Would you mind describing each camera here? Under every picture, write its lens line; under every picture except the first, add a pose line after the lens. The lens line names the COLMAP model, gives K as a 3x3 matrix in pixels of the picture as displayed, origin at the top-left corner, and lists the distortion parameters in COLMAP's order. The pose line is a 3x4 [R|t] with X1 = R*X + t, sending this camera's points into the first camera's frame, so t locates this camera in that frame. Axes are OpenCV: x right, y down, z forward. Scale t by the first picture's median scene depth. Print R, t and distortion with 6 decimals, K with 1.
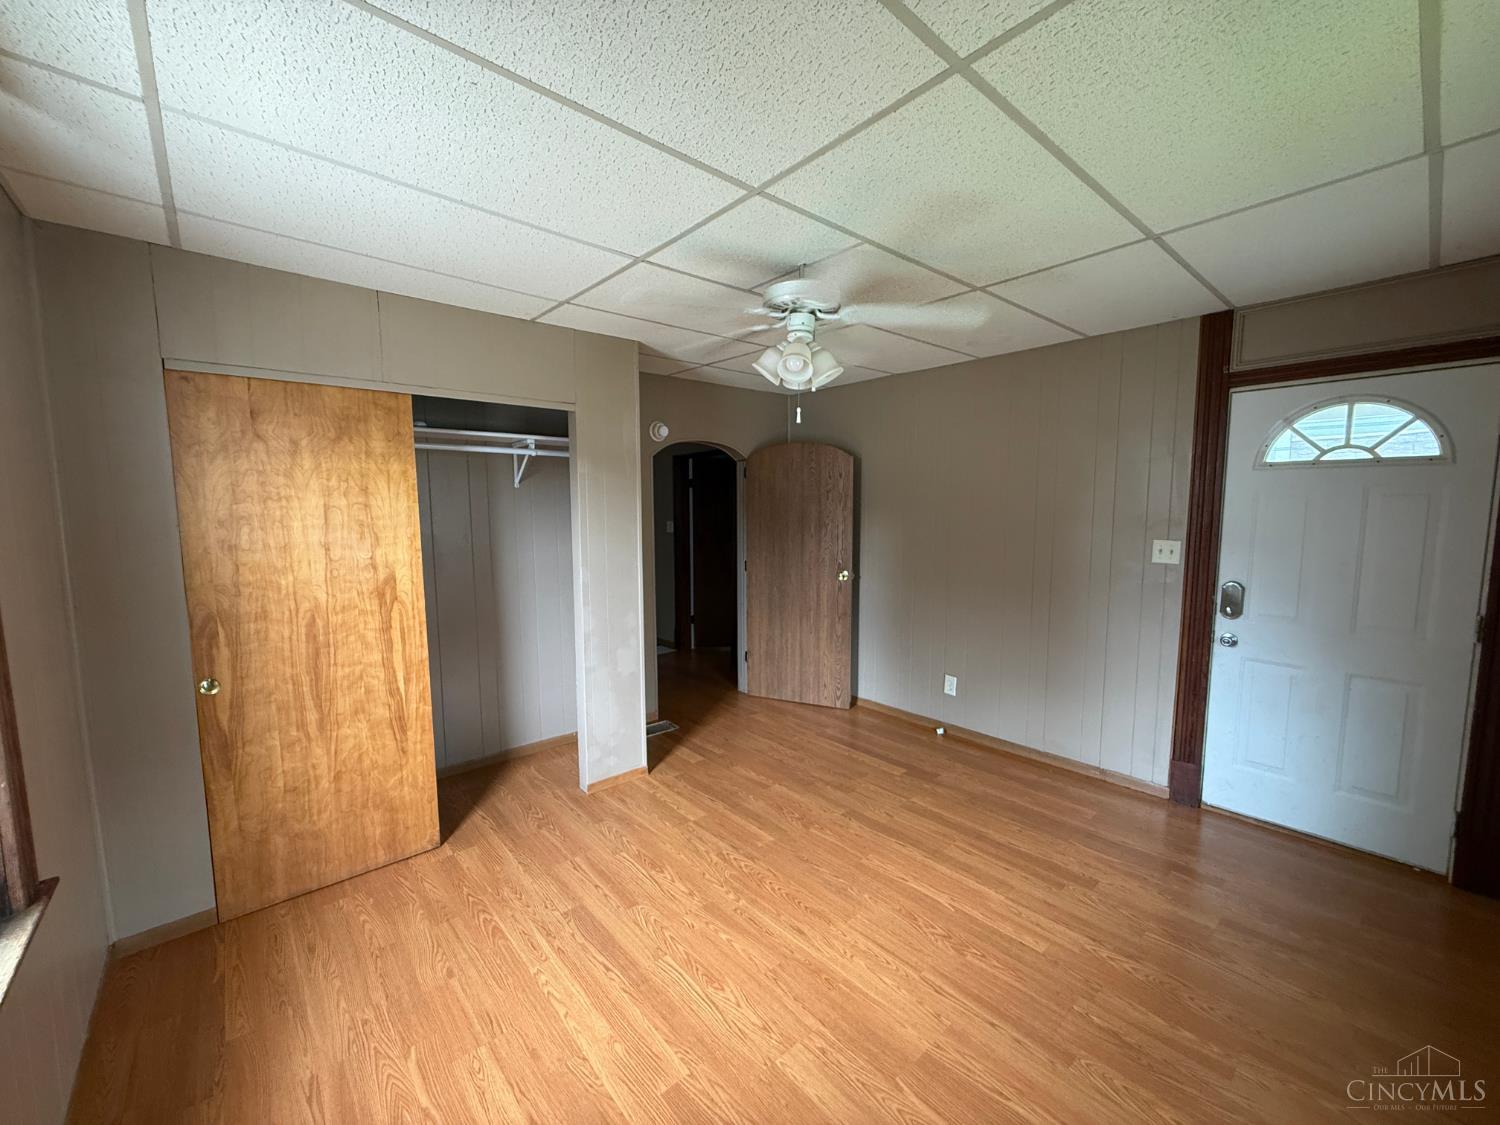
lens RADIAL K [[595.3, 0, 744.2], [0, 595.3, 563.1], [0, 0, 1]] dist [-0.001642, -0.000398]
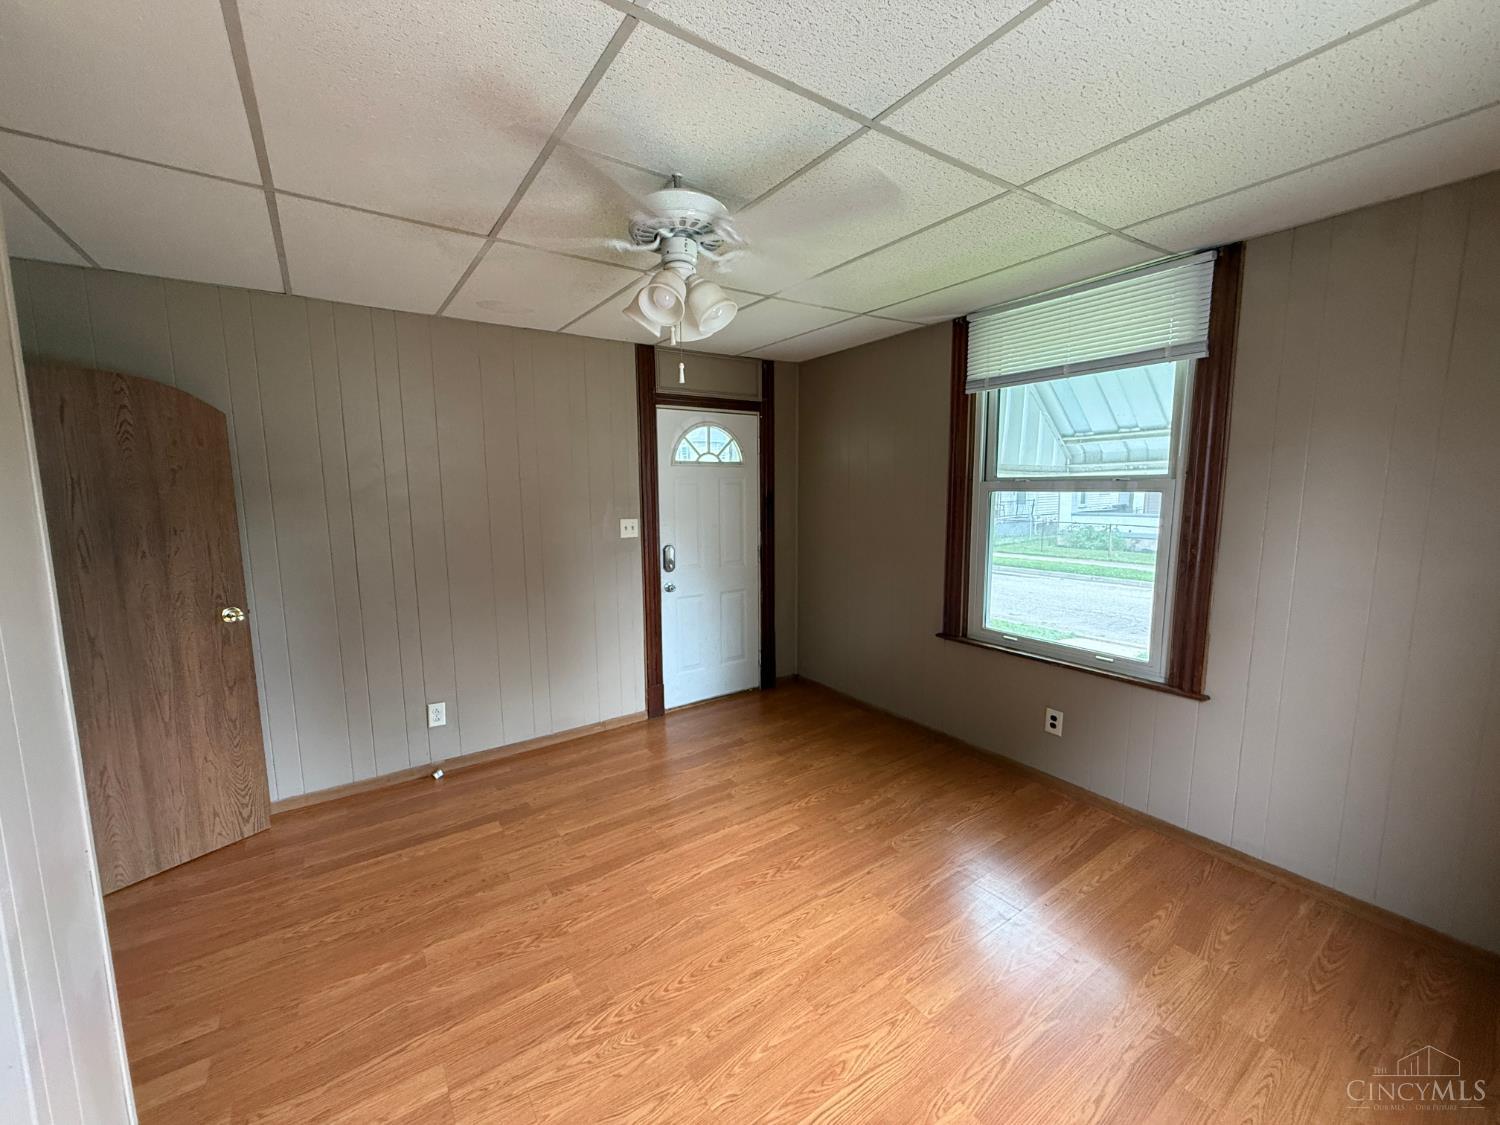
lens RADIAL K [[595.3, 0, 744.2], [0, 595.3, 563.1], [0, 0, 1]] dist [-0.001642, -0.000398]
pose [[0.111386, -0.121356, 0.986340, -0.563932], [0.106948, 0.988215, 0.109509, -0.064051], [-0.988006, 0.093289, 0.123053, 0.685184]]
